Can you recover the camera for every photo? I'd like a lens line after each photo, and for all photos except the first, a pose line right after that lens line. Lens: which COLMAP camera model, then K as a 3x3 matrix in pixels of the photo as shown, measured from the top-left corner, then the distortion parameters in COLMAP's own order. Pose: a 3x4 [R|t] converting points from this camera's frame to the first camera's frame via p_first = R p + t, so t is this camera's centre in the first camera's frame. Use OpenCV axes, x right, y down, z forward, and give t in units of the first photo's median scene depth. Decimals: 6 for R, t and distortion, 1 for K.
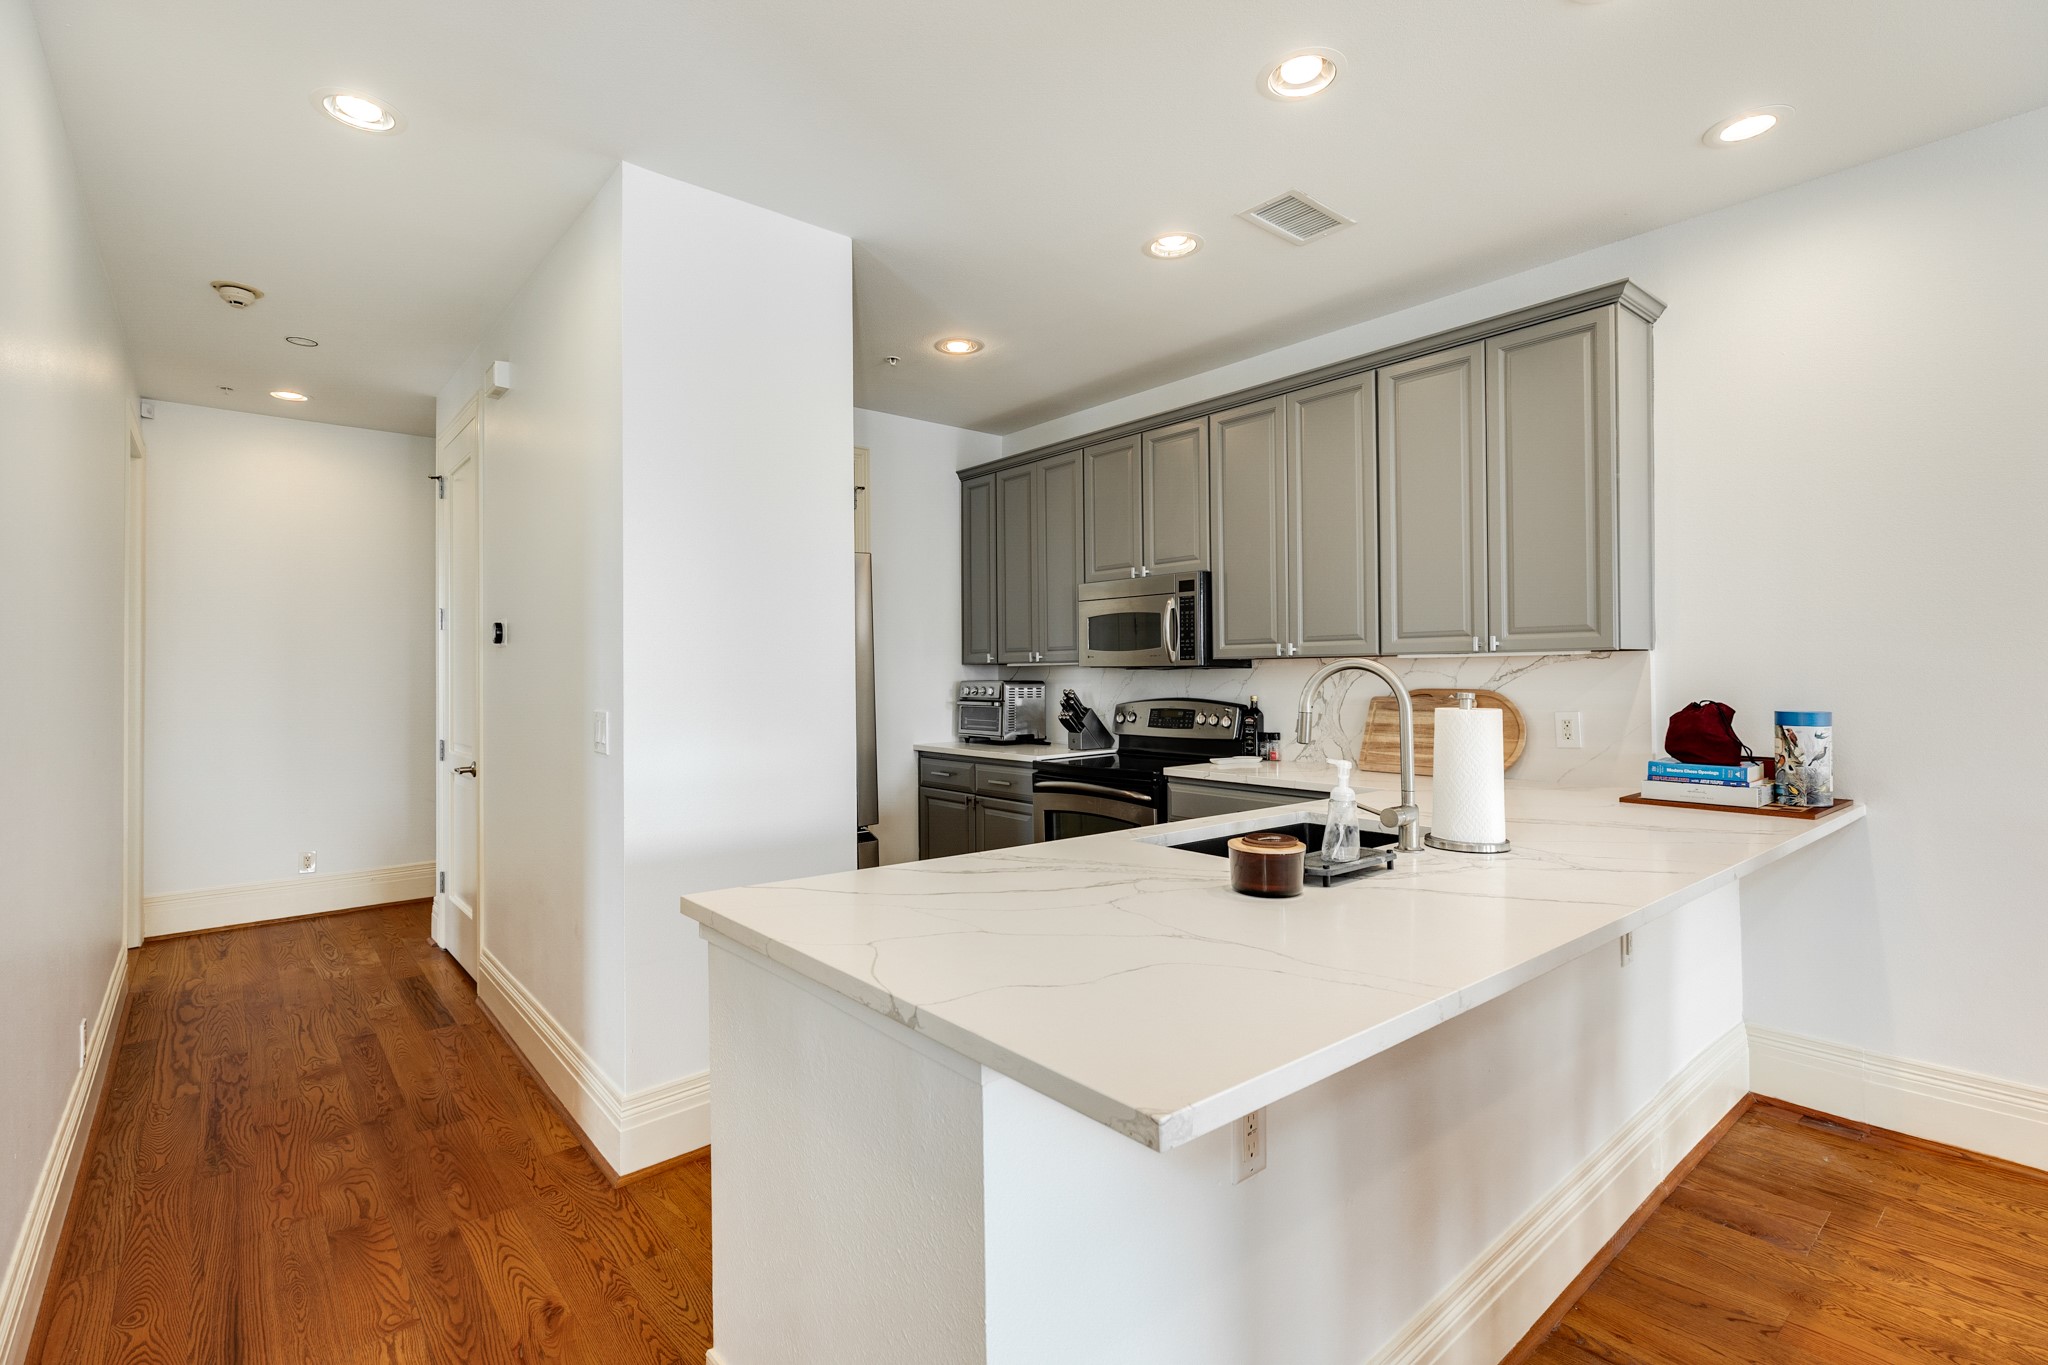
lens RADIAL K [[924.9, 0, 1024.4], [0, 924.9, 674.9], [0, 0, 1]] dist [0.008049, -0.000435]
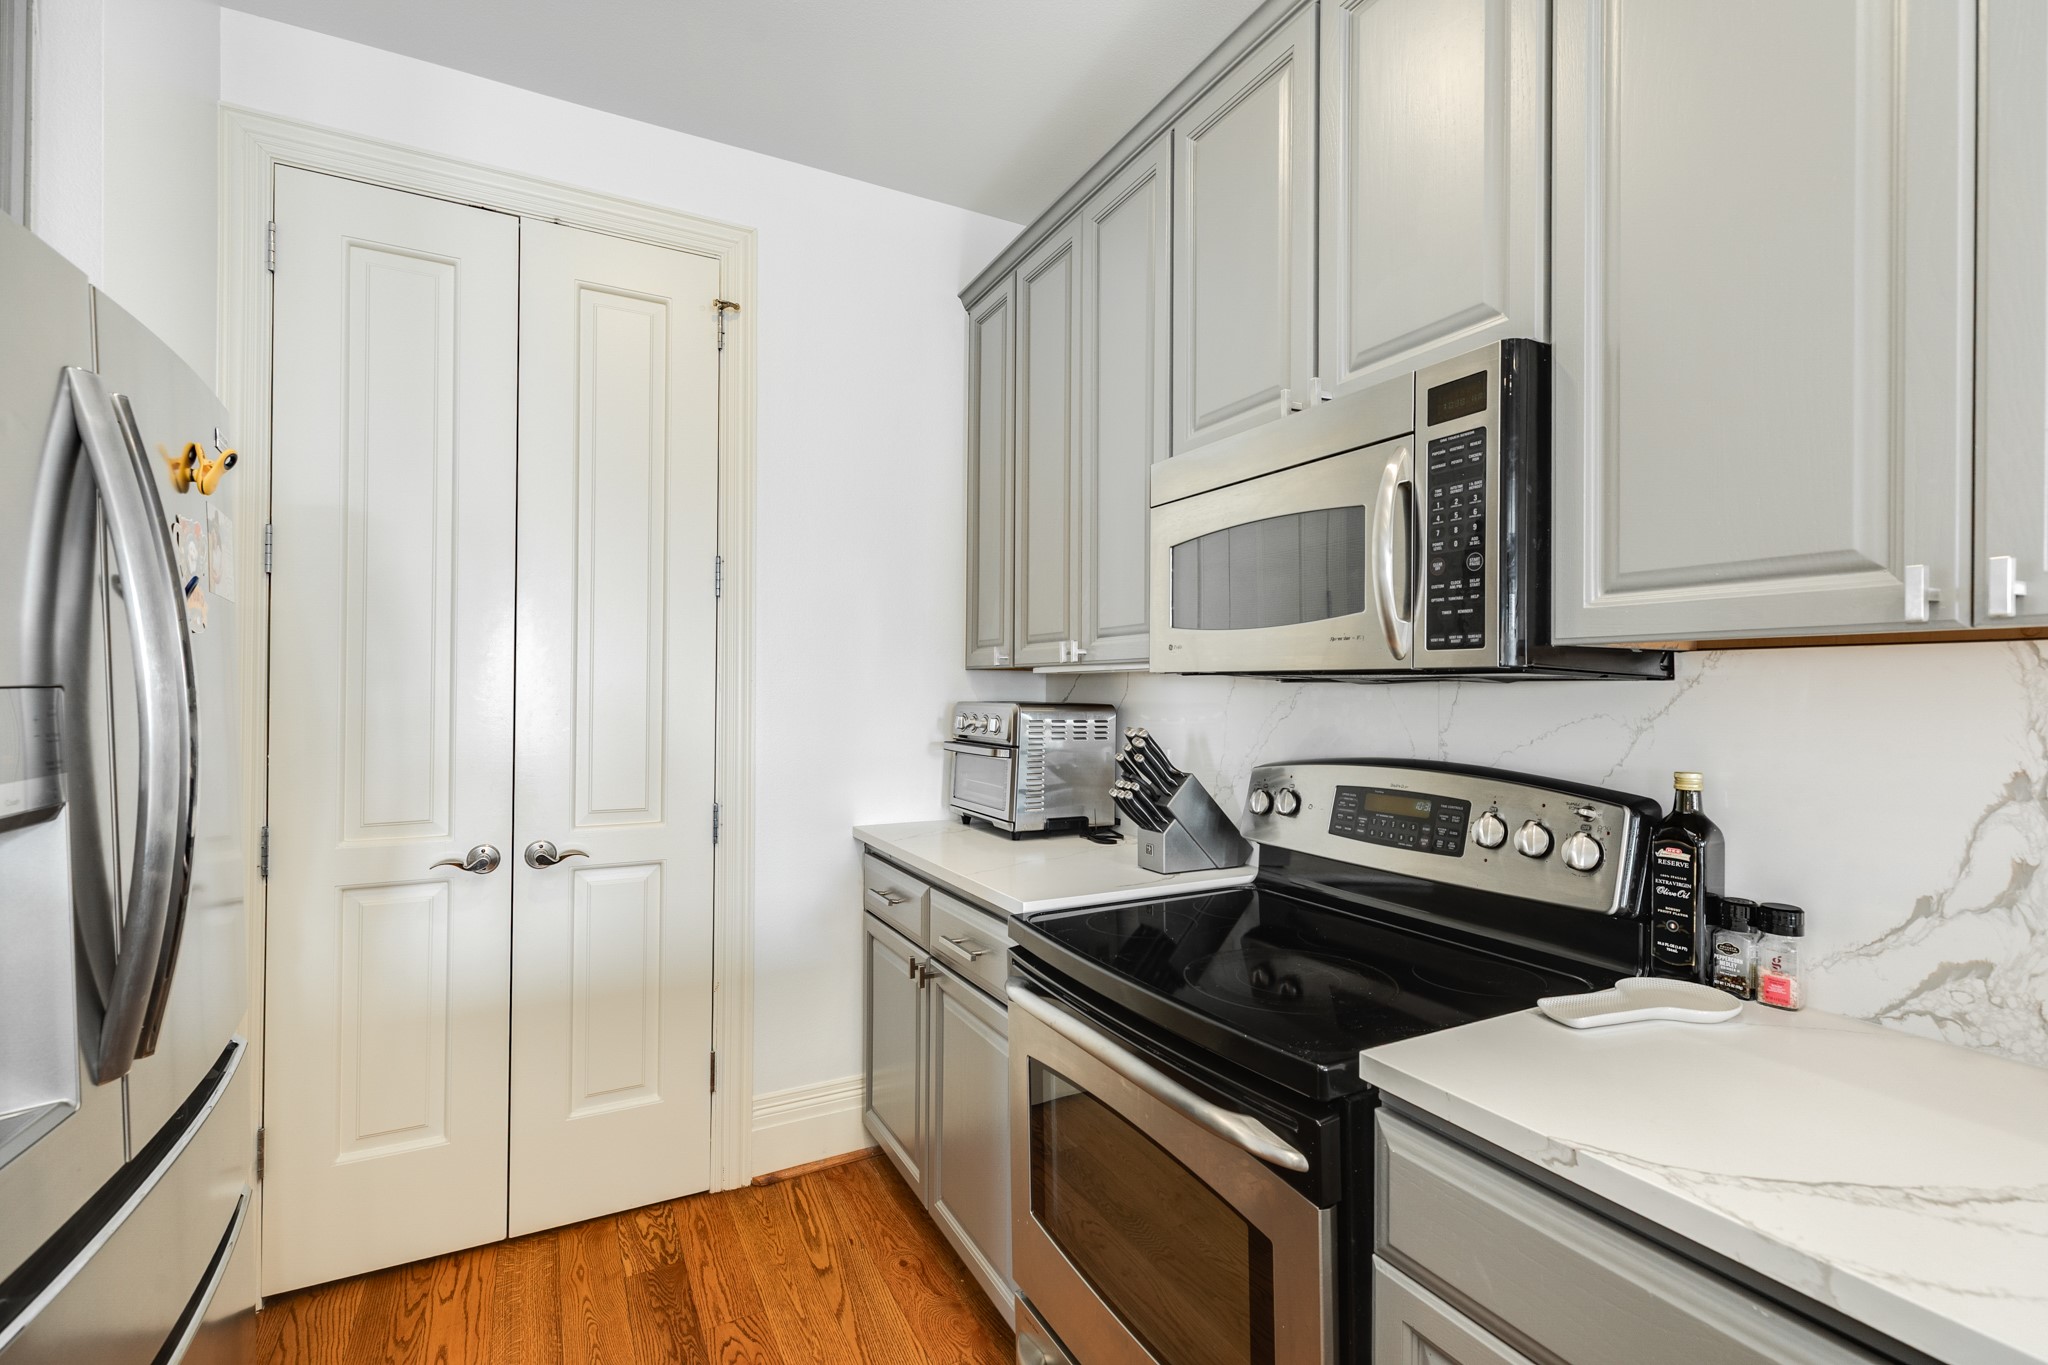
lens RADIAL K [[924.9, 0, 1033.6], [0, 924.9, 689.5], [0, 0, 1]] dist [0.008049, -0.000435]
pose [[0.976125, 0.012144, -0.216868, 0.102384], [-0.012098, 0.999926, 0.001537, -0.001797], [0.216871, 0.001123, 0.976200, 0.639086]]
